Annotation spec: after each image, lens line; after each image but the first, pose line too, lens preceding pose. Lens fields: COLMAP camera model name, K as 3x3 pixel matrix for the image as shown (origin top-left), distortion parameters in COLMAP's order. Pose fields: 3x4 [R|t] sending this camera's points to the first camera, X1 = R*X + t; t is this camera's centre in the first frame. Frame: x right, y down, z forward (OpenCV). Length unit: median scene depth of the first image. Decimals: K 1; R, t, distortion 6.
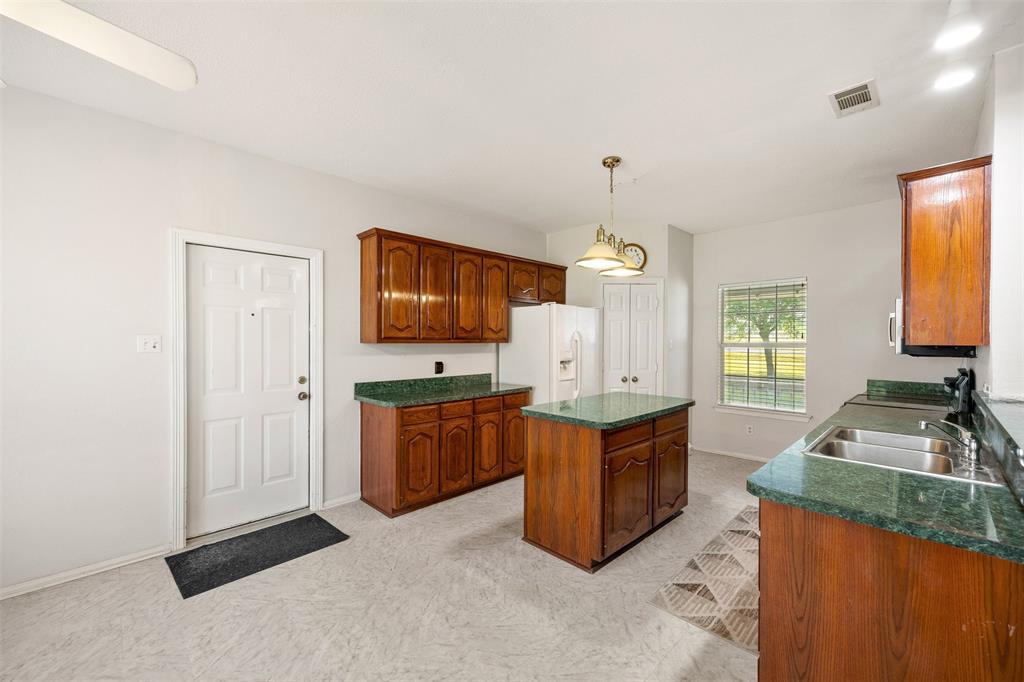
lens RADIAL K [[419.8, 0, 512.0], [0, 419.8, 341.0], [0, 0, 1]] dist [0.017848, -0.000071]
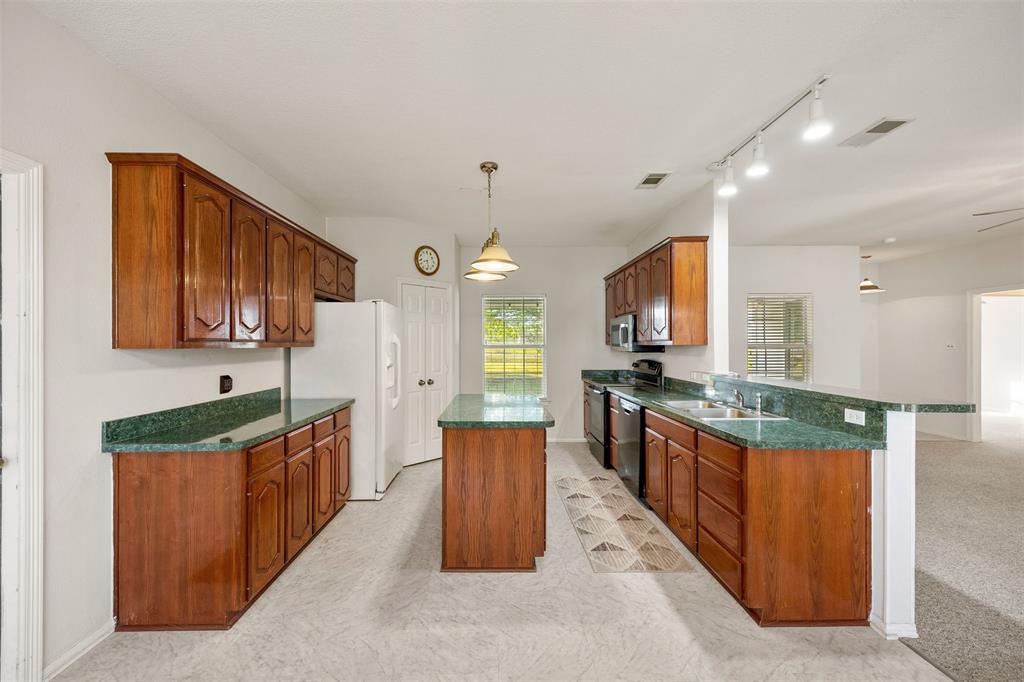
lens RADIAL K [[419.8, 0, 512.0], [0, 419.8, 341.0], [0, 0, 1]] dist [0.017848, -0.000071]
pose [[0.689731, 0.001093, 0.724065, -0.424442], [0.004843, 0.999970, -0.006122, 0.000829], [-0.724049, 0.007729, 0.689705, 0.242696]]
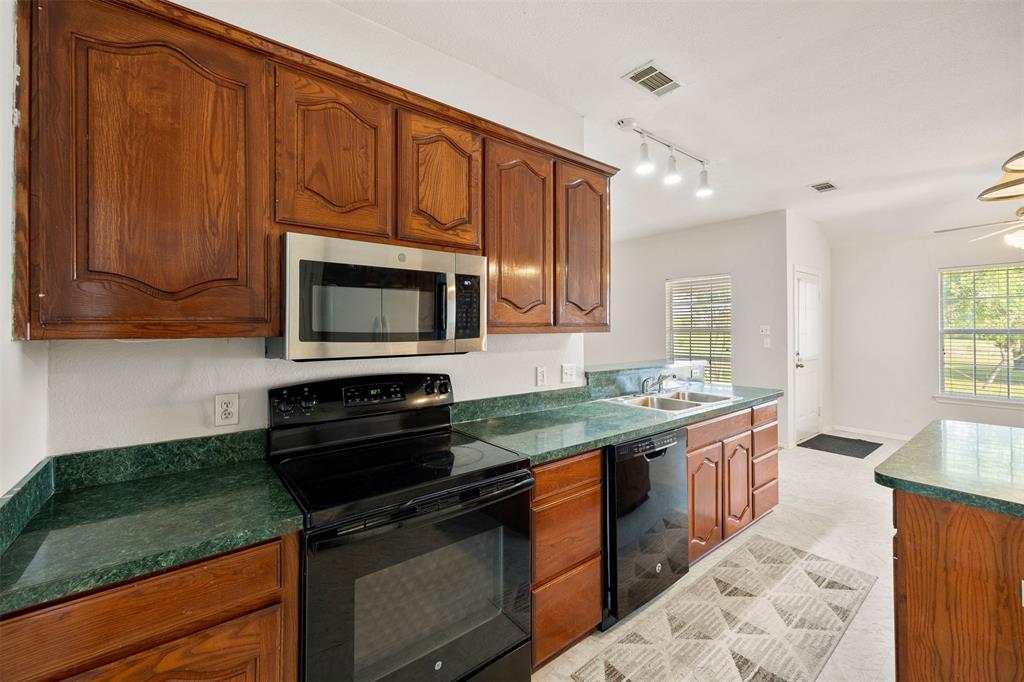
lens RADIAL K [[419.8, 0, 512.0], [0, 419.8, 341.0], [0, 0, 1]] dist [0.017848, -0.000071]
pose [[-0.993269, -0.001354, 0.115819, 0.711564], [0.000741, 0.999837, 0.018040, 0.004476], [-0.115825, 0.018004, -0.993106, 1.394095]]
